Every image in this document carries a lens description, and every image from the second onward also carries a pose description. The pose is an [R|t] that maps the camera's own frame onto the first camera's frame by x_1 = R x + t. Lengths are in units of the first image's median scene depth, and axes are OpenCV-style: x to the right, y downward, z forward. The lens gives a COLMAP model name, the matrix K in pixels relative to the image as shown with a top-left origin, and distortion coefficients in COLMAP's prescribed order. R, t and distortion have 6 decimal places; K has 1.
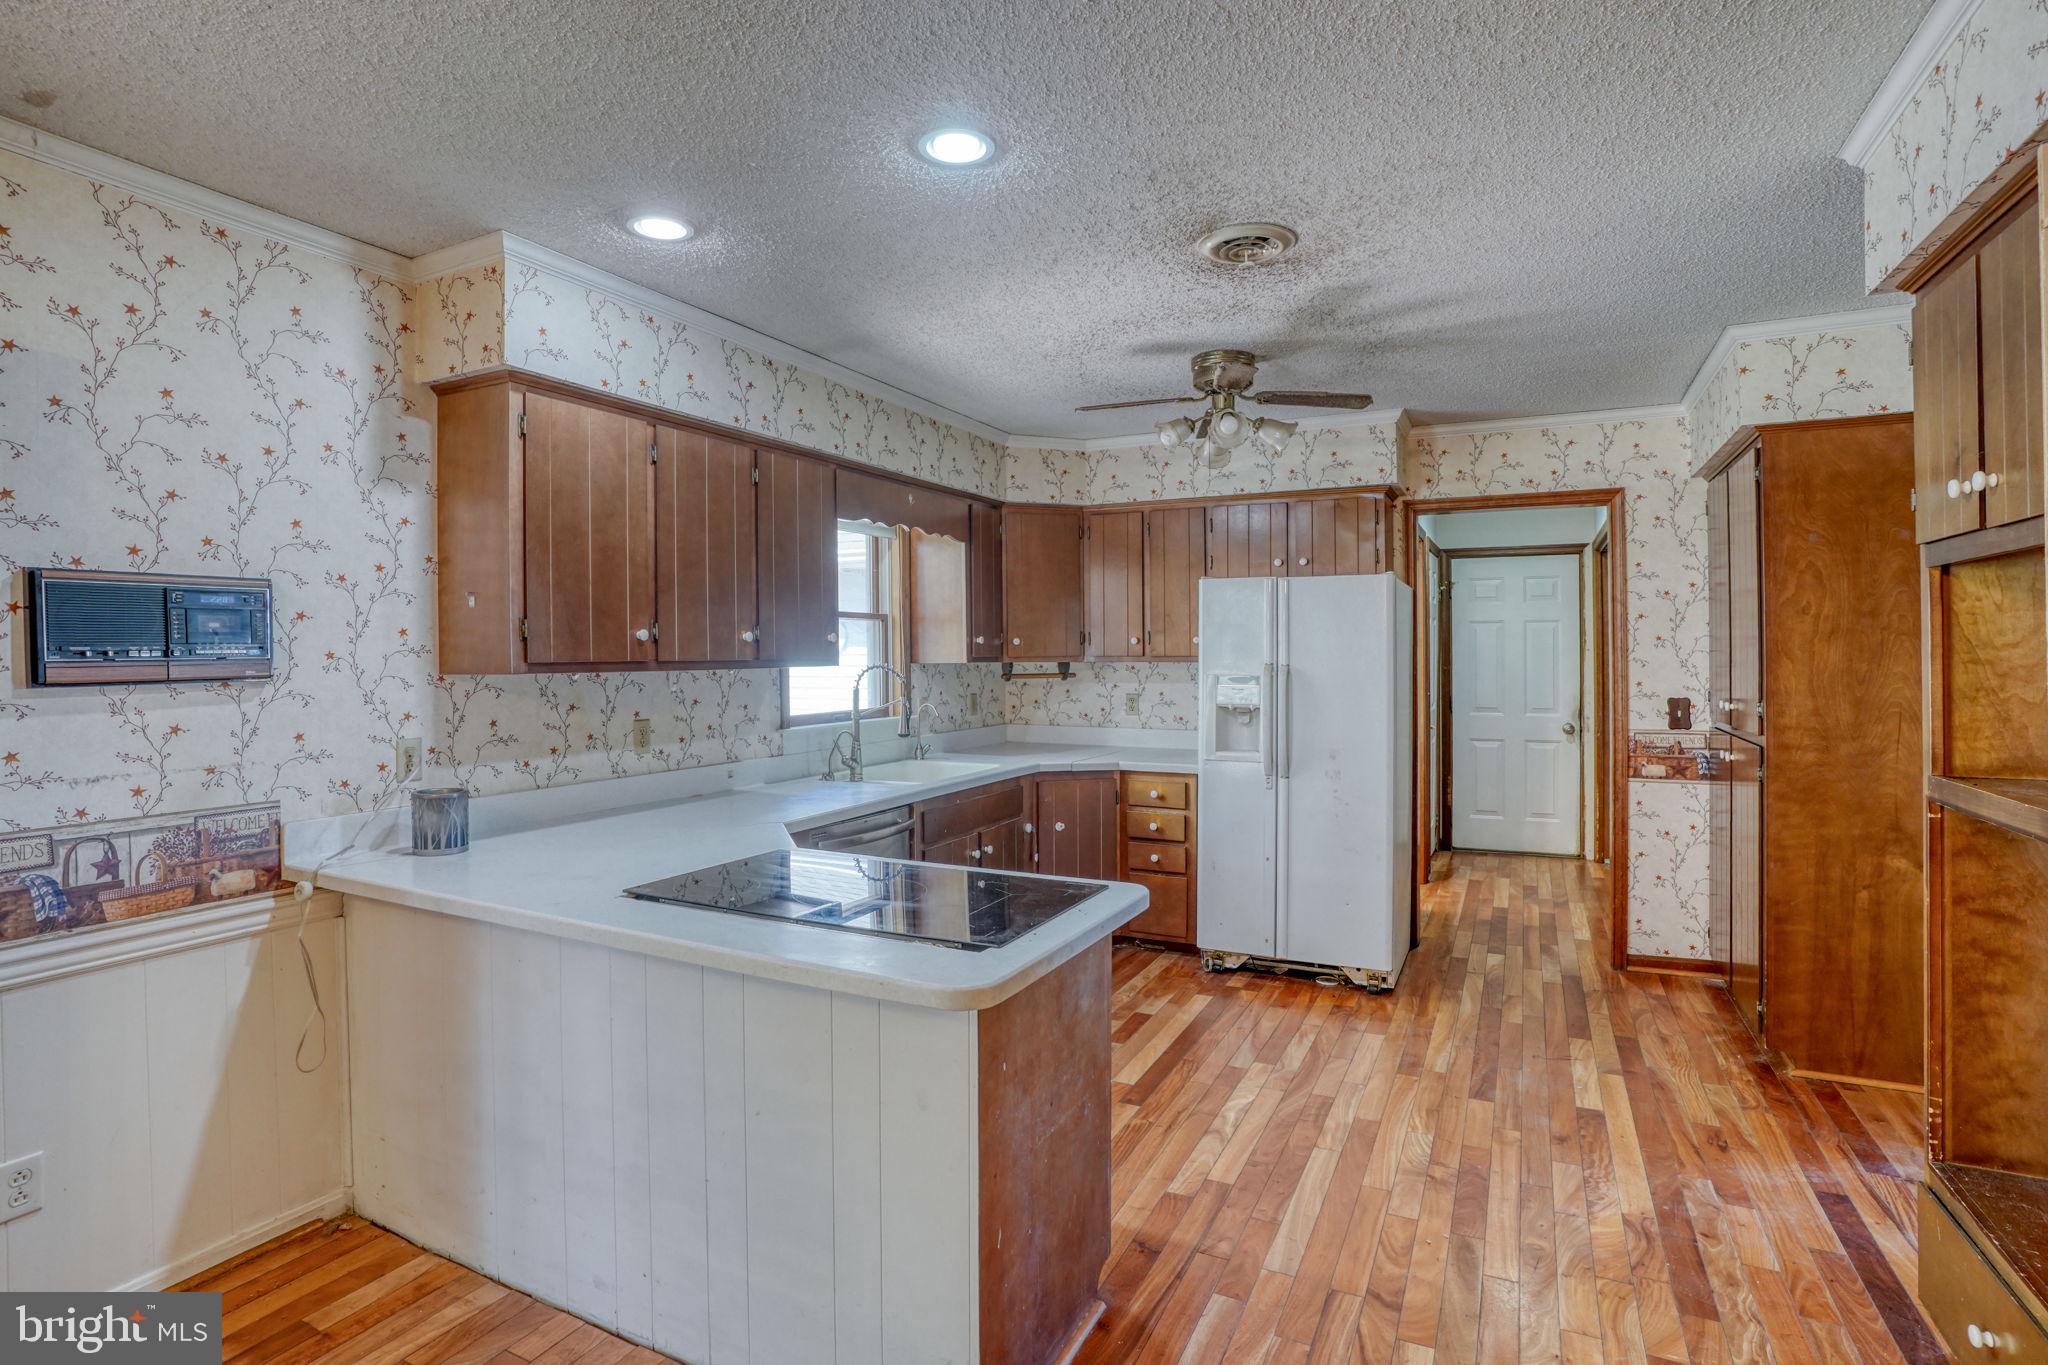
lens RADIAL K [[1022.4, 0, 1004.2], [0, 1022.4, 650.7], [0, 0, 1]] dist [-0.101615, 0.050184]
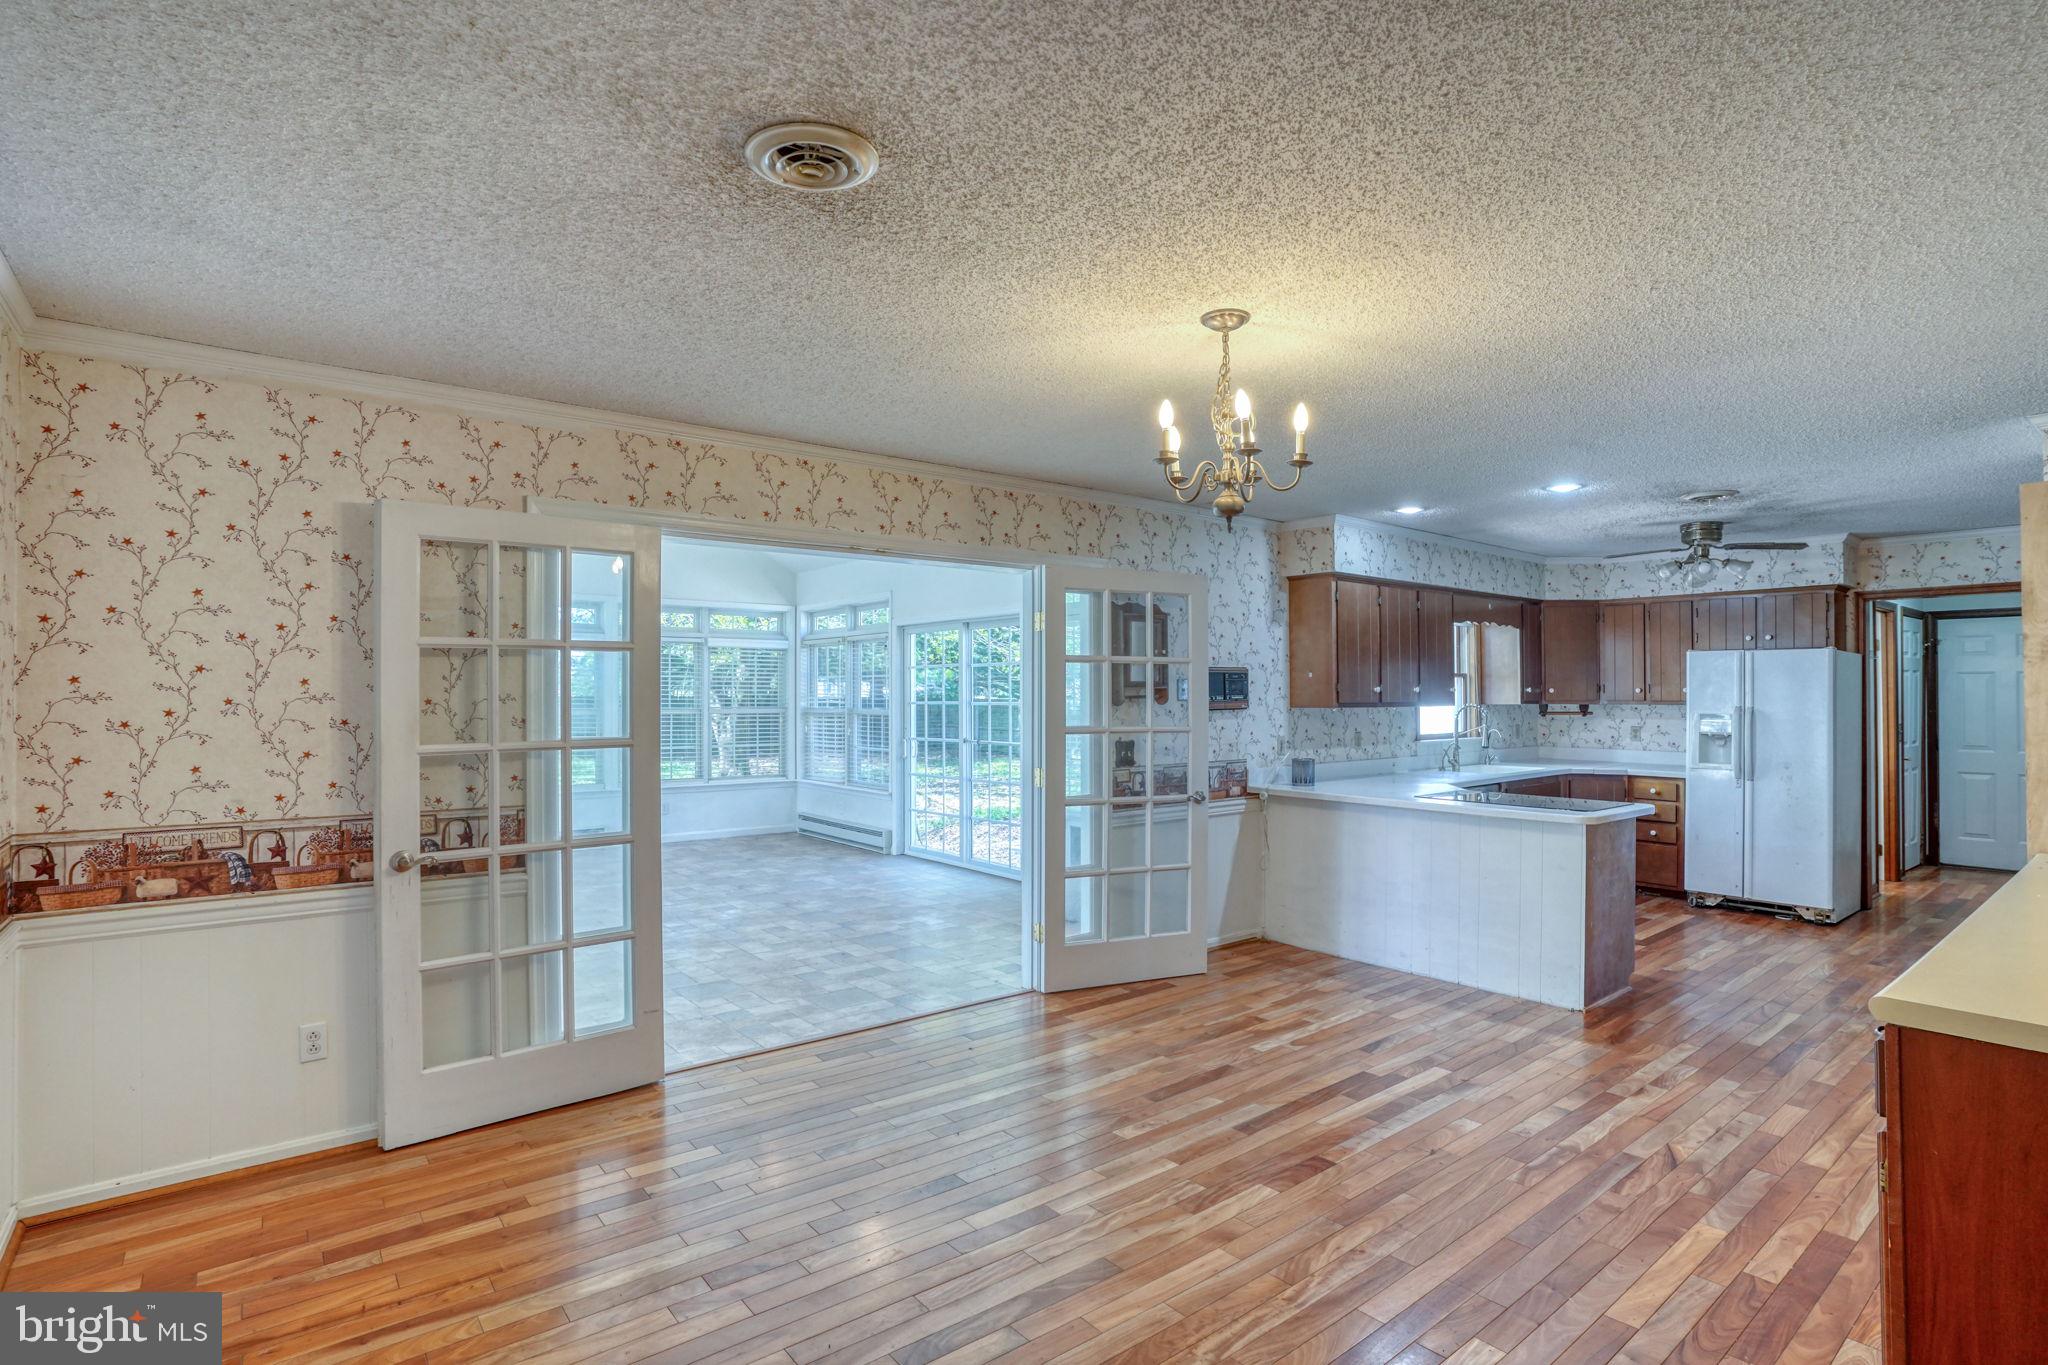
lens RADIAL K [[1008.2, 0, 1021.4], [0, 1008.2, 684.4], [0, 0, 1]] dist [-0.080687, 0.037876]
pose [[0.913205, 0.001061, -0.407499, -0.134530], [-0.003828, 0.999975, -0.005973, -0.007801], [0.407482, 0.007015, 0.913186, -0.824497]]
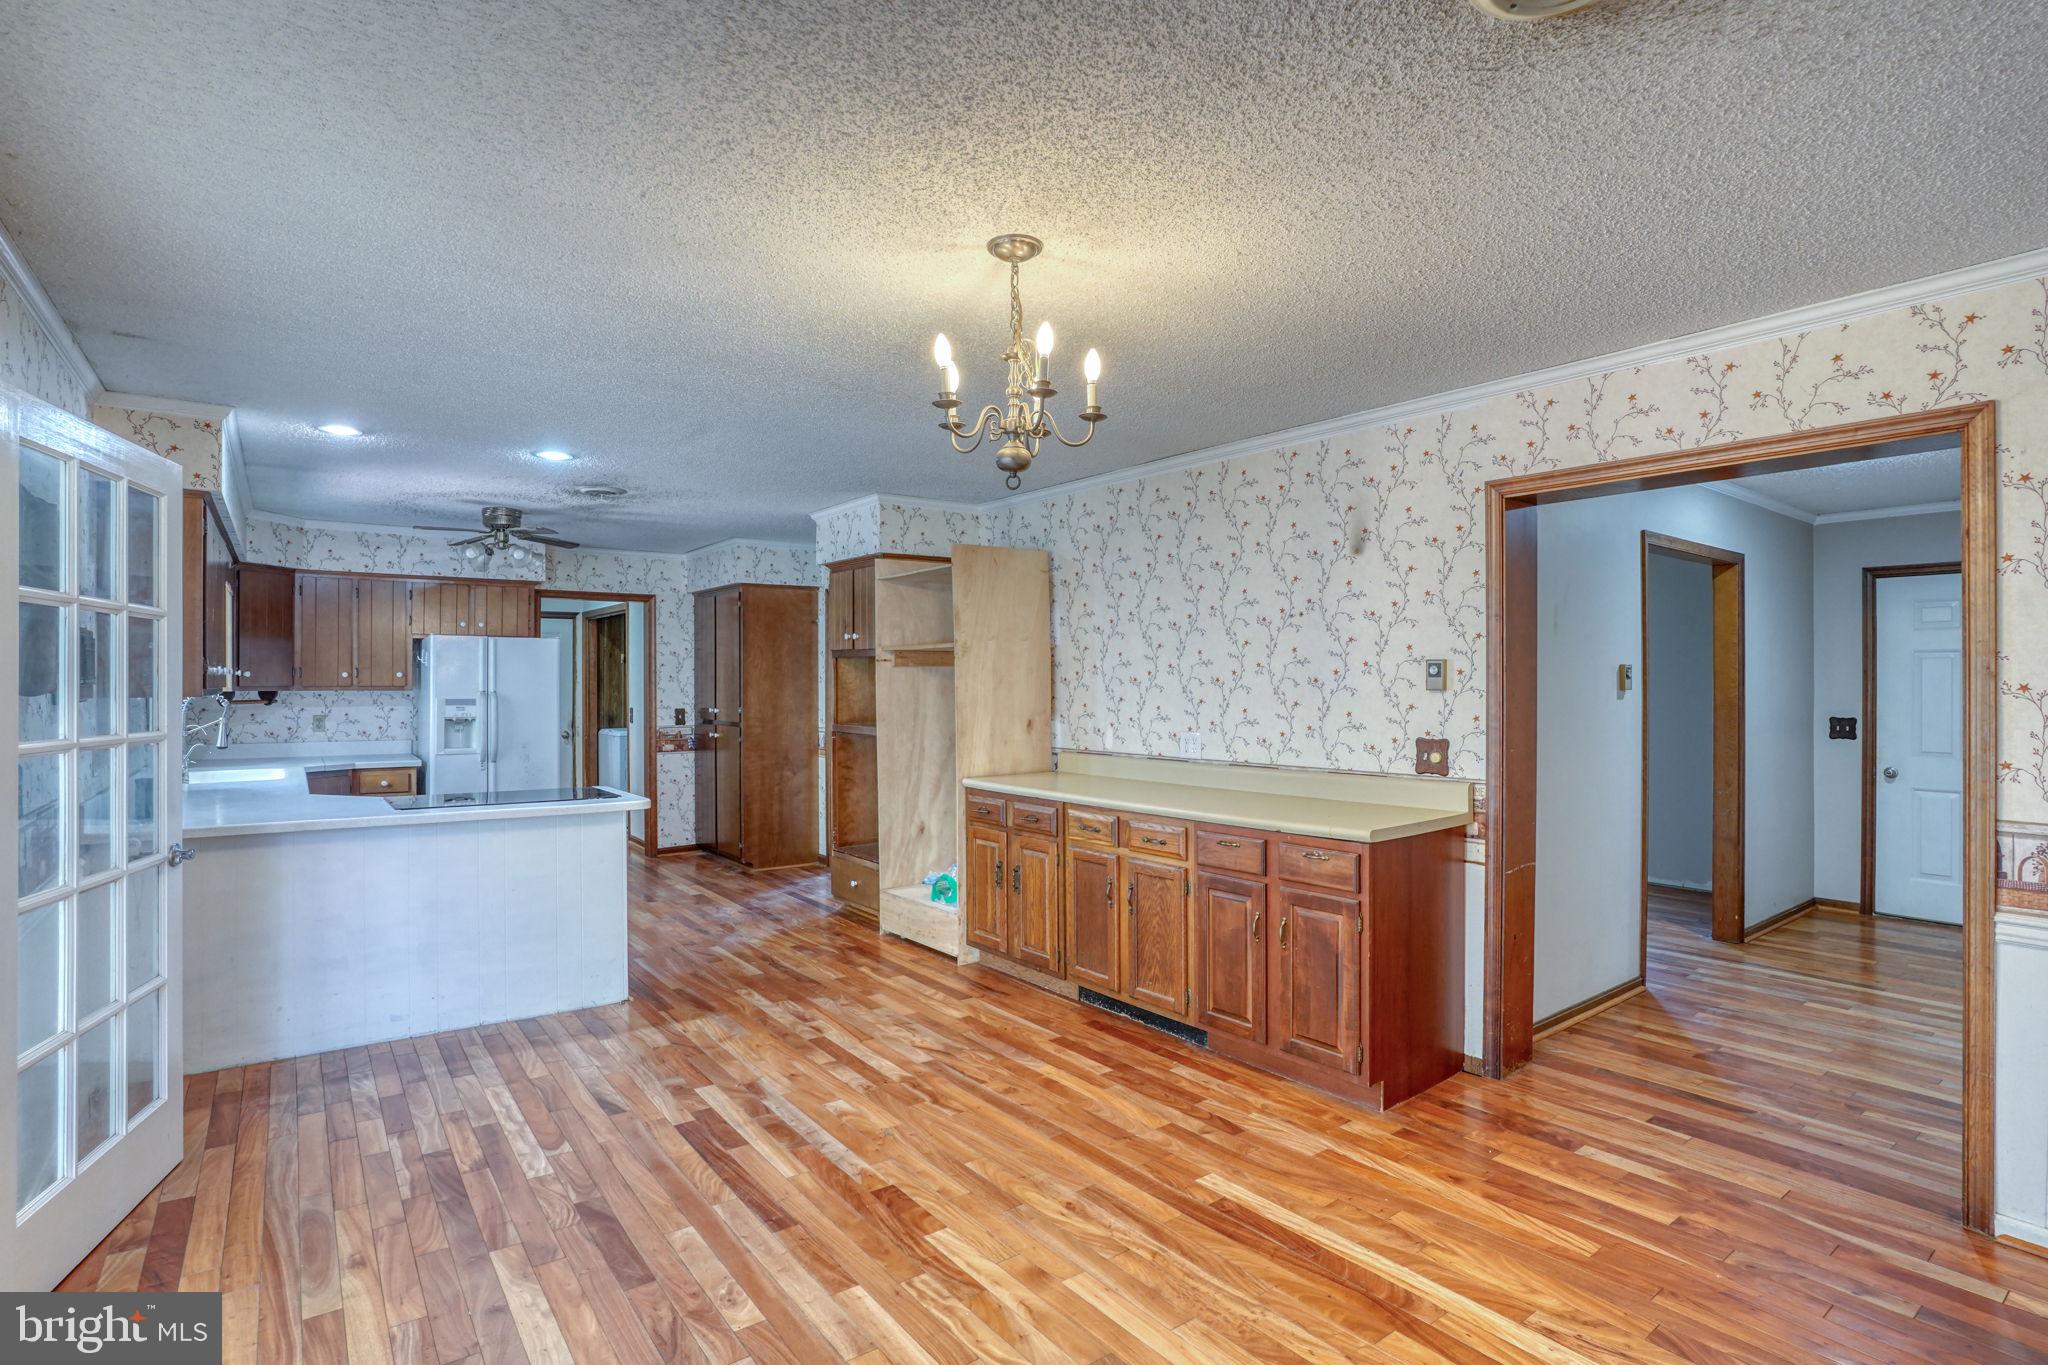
lens RADIAL K [[1008.2, 0, 1021.4], [0, 1008.2, 684.4], [0, 0, 1]] dist [-0.080687, 0.037876]
pose [[0.439050, 0.002944, 0.898458, -0.772466], [-0.004186, 0.999990, -0.001231, 0.001127], [-0.898453, -0.003220, 0.439058, -0.442656]]
